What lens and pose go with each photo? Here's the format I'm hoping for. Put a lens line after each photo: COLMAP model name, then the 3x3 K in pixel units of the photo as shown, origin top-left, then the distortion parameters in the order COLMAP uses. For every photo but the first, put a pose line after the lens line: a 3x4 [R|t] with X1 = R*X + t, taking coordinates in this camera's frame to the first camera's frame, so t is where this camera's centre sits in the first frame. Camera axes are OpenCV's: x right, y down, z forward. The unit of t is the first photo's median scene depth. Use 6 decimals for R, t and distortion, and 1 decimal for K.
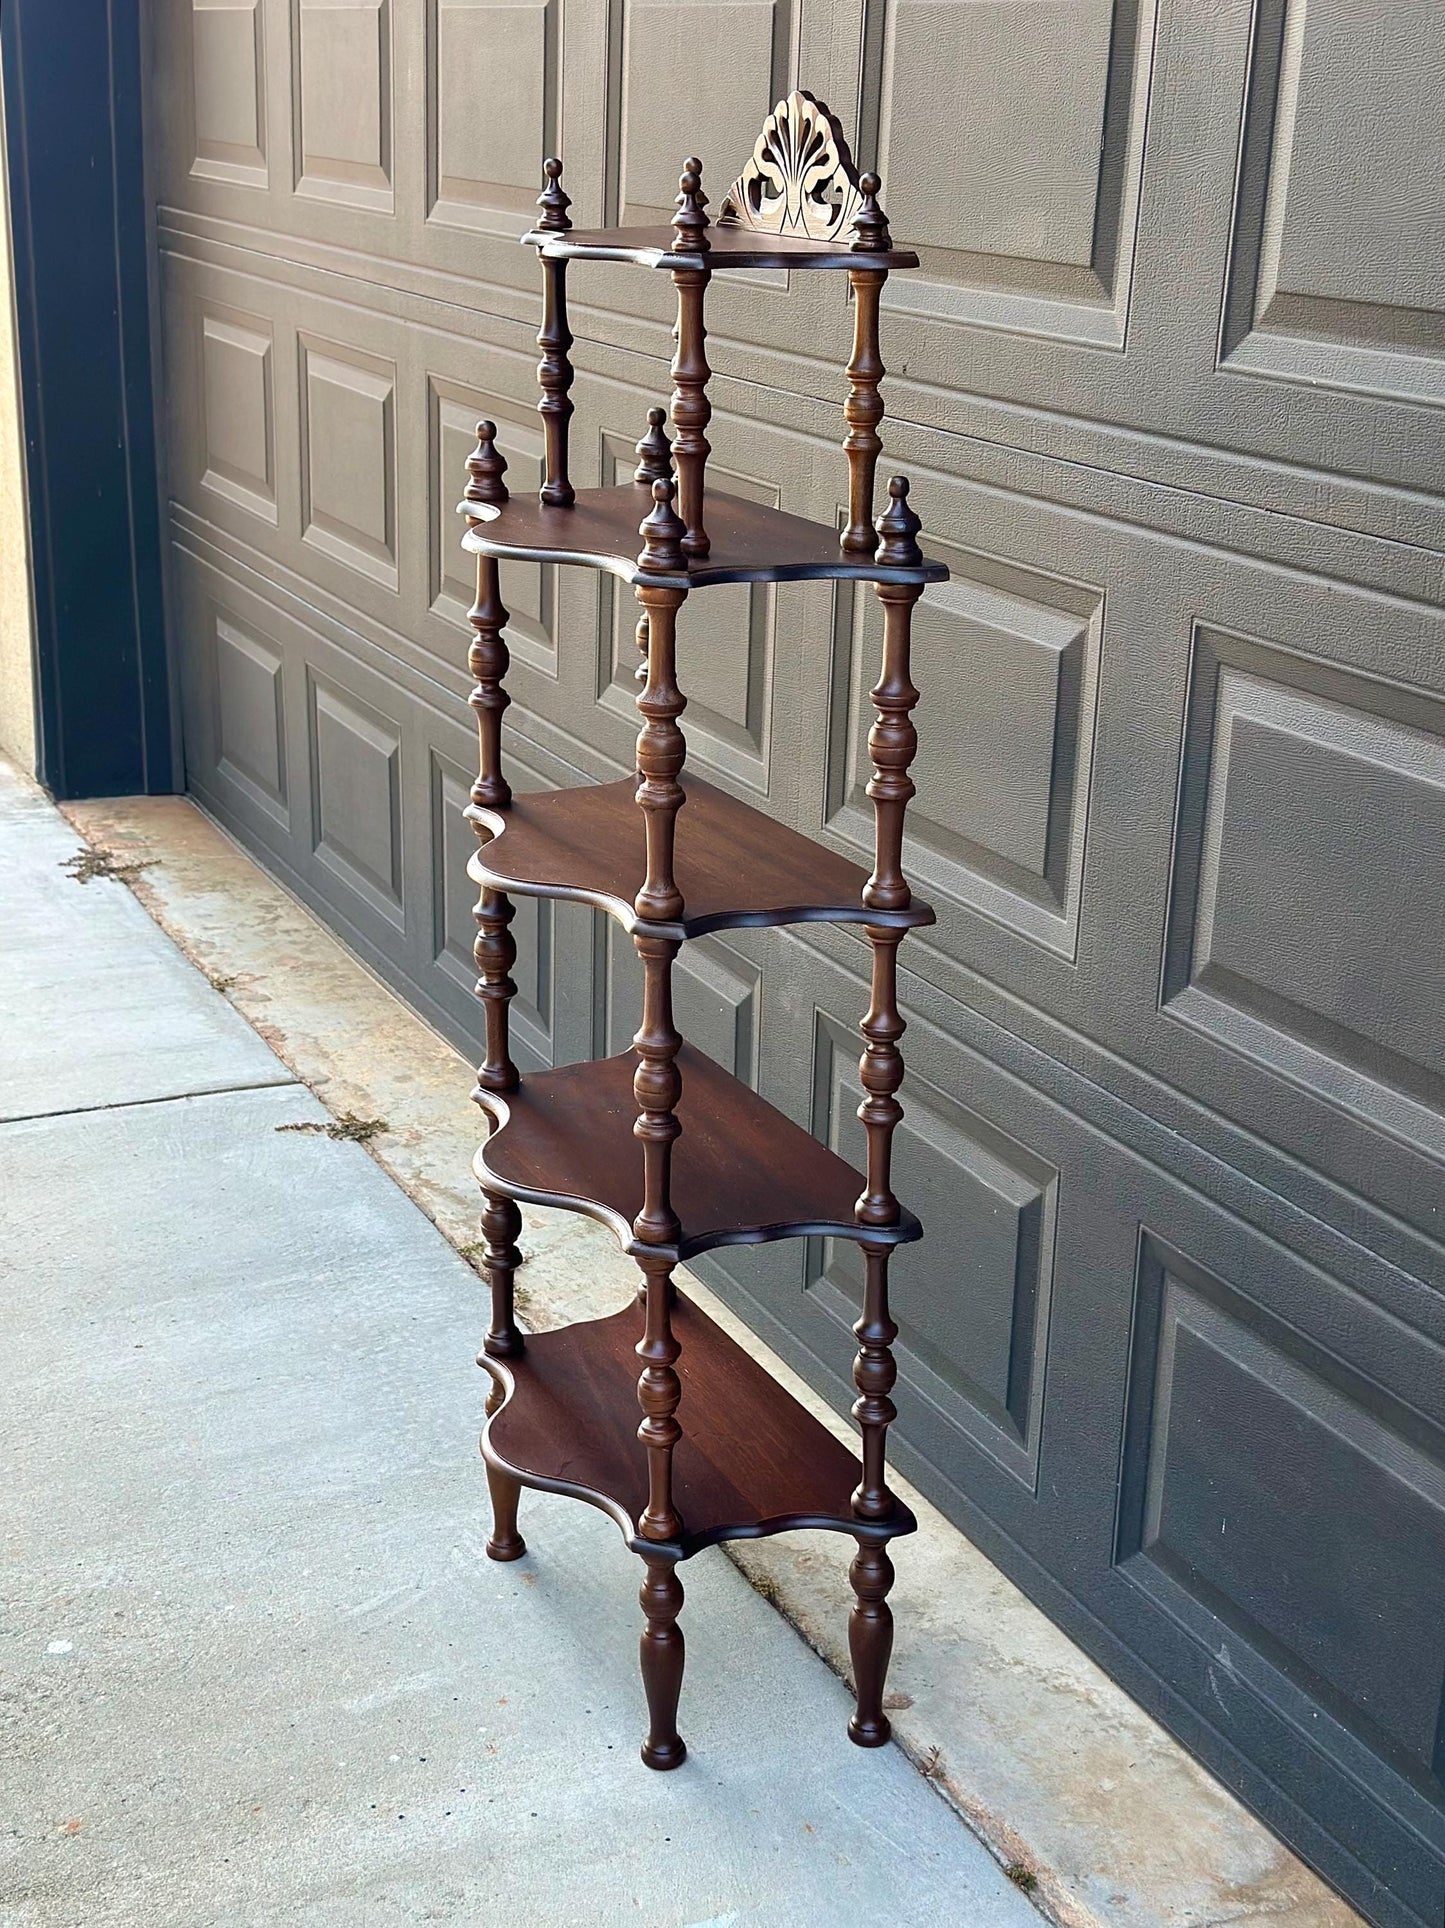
lens RADIAL K [[2732.2, 0, 748.3], [0, 2732.2, 965.9], [0, 0, 1]] dist [0.125864, 0.000000]
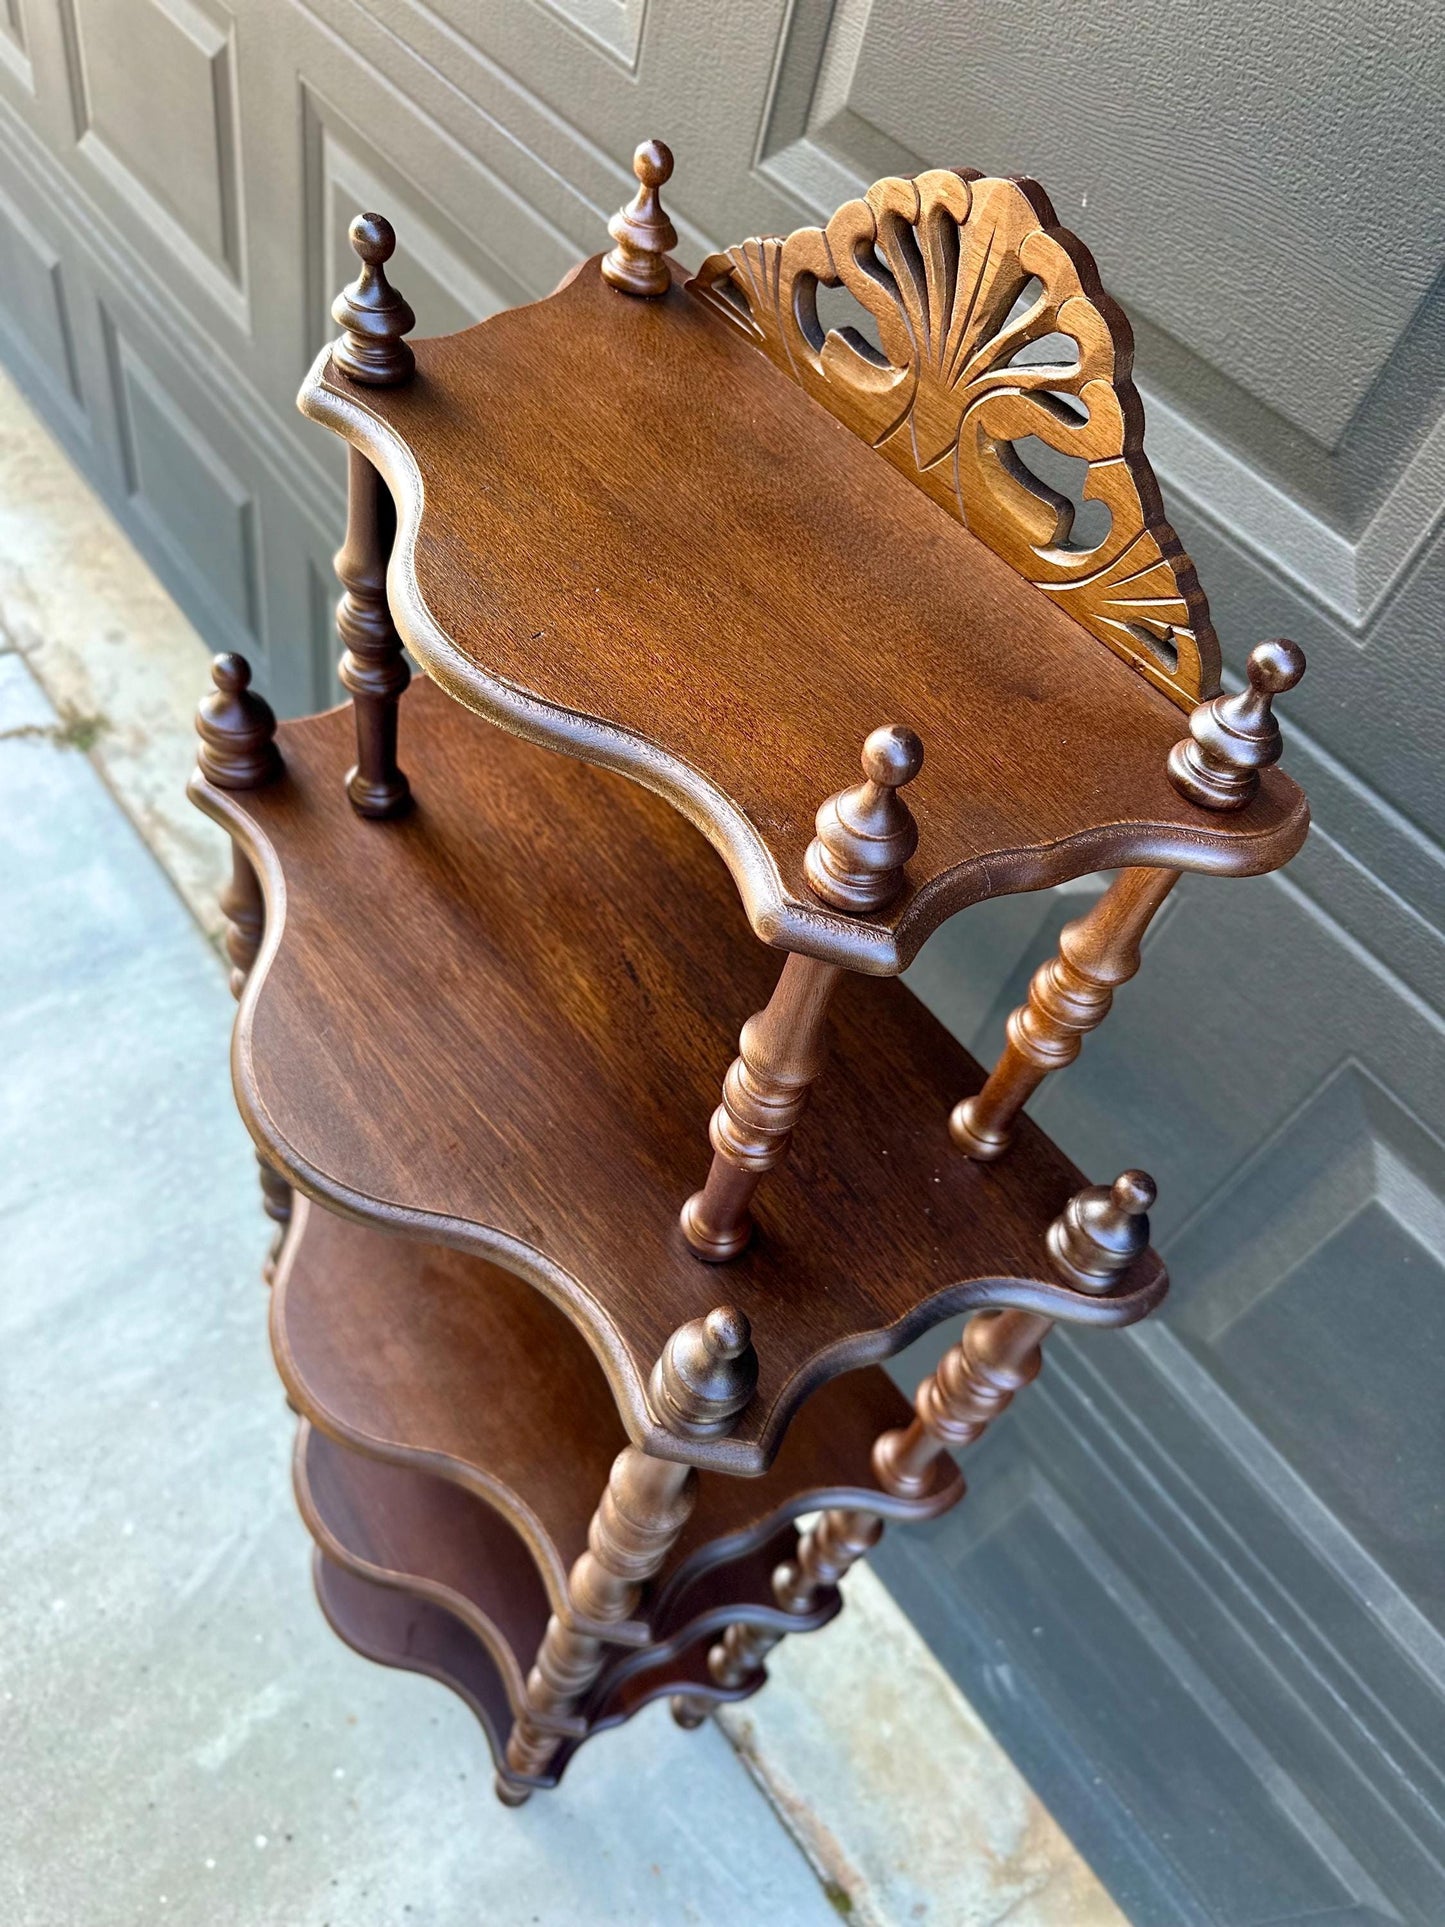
lens RADIAL K [[1400.6, 0, 721.6], [0, 1400.6, 960.6], [0, 0, 1]] dist [-0.014049, -0.004394]
pose [[0.963735, -0.056732, 0.260762, -0.080029], [-0.102013, 0.824610, 0.556427, -0.317712], [-0.246594, -0.562850, 0.788918, 0.753208]]
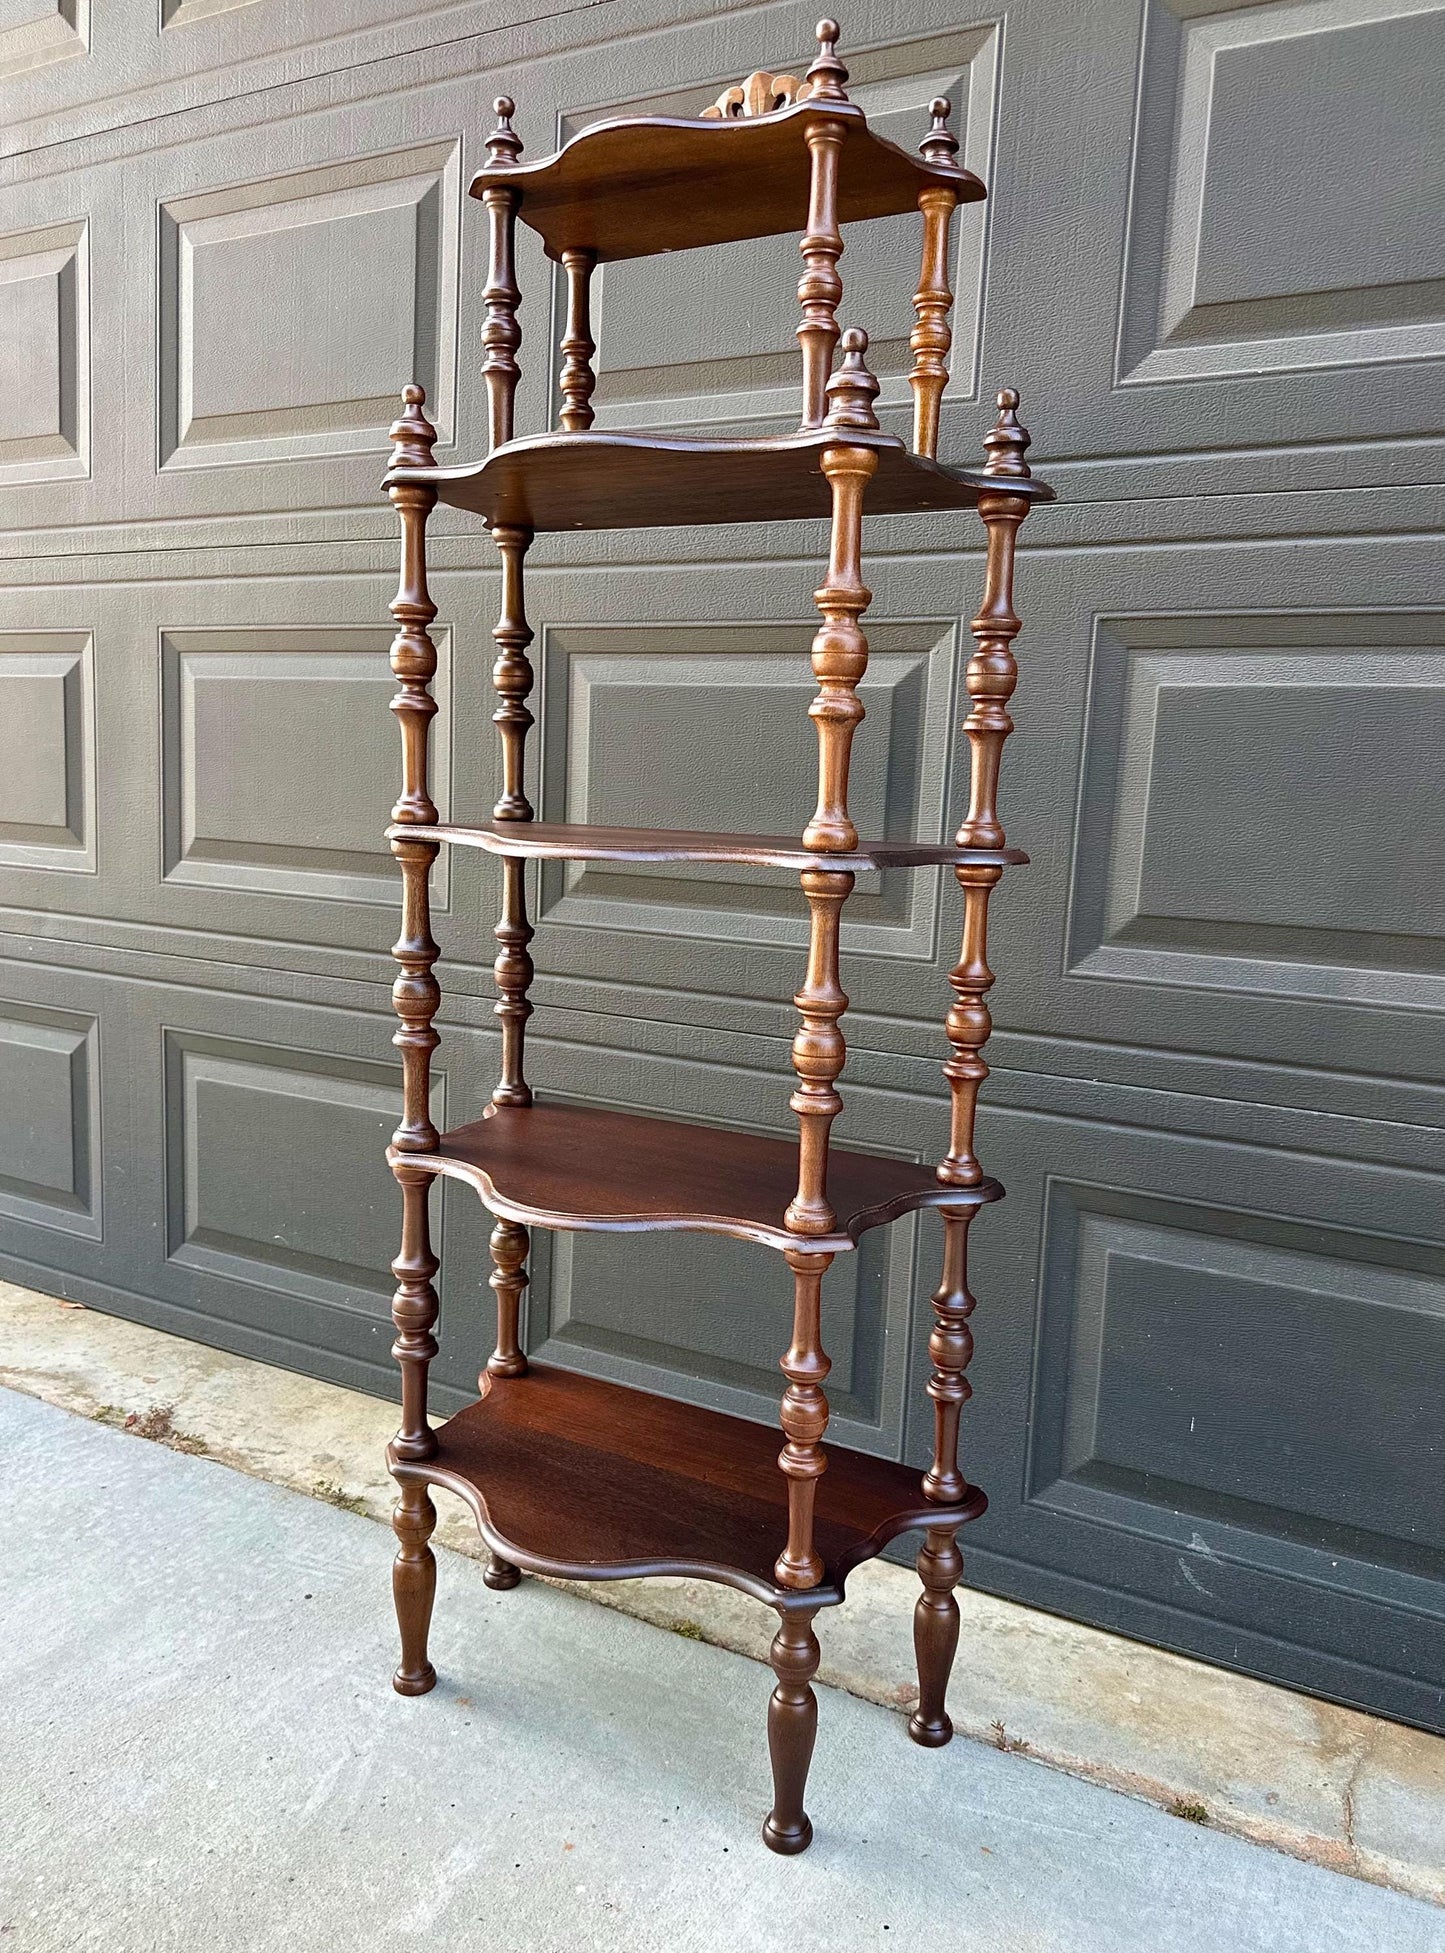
lens RADIAL K [[1485.9, 0, 754.1], [0, 1485.9, 1010.8], [0, 0, 1]] dist [0.051684, -0.070786]
pose [[0.816011, -0.074637, 0.573197, -0.310322], [0.155505, 0.983417, -0.093326, 0.068848], [-0.556726, 0.165290, 0.814086, 0.586746]]
